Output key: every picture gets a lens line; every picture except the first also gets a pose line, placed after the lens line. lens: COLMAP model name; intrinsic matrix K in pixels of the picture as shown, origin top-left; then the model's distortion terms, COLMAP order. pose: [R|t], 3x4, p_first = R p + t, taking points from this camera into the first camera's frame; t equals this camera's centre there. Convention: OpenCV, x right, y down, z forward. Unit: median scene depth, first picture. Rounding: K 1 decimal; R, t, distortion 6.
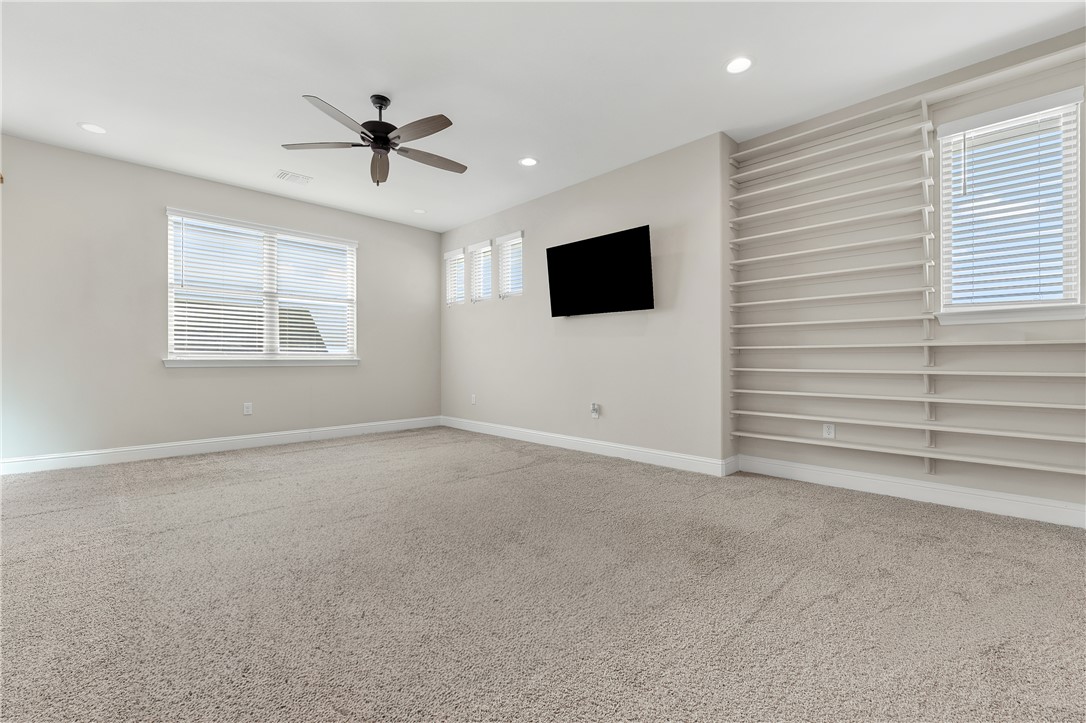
lens RADIAL K [[451.8, 0, 551.5], [0, 451.8, 359.6], [0, 0, 1]] dist [0.000279, 0.000029]
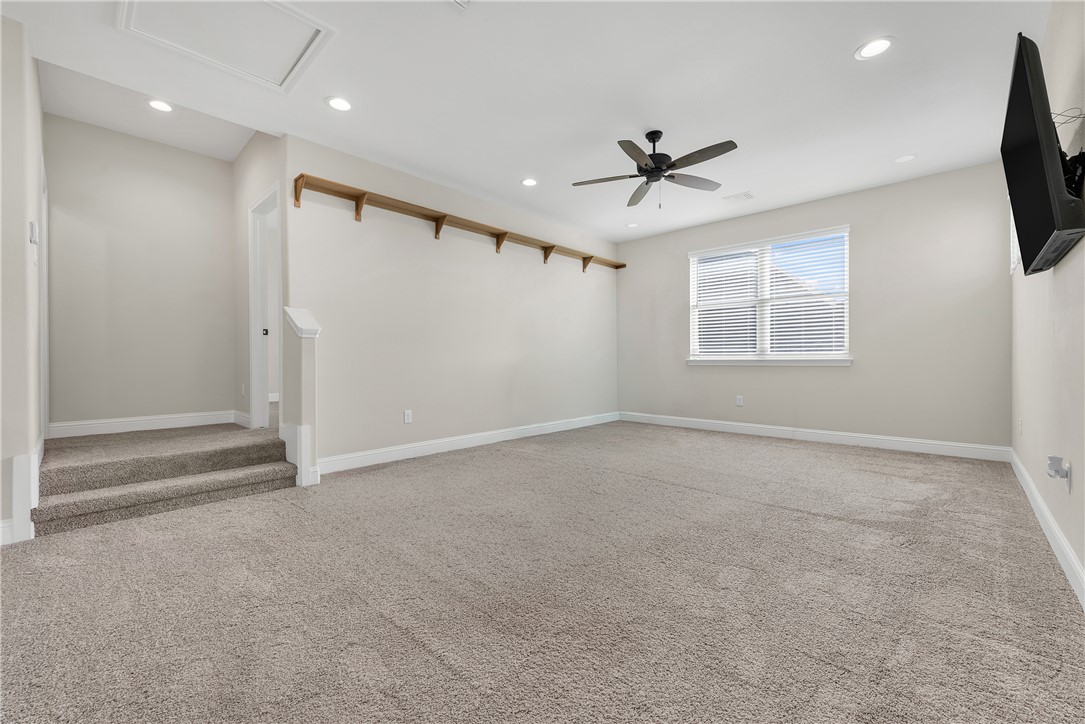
lens RADIAL K [[451.3, 0, 551.0], [0, 451.3, 360.1], [0, 0, 1]] dist [0.000279, 0.000029]
pose [[0.042784, -0.001193, -0.999084, 0.488499], [0.004028, 0.999991, -0.001022, 0.000198], [0.999076, -0.003981, 0.042789, 0.443568]]
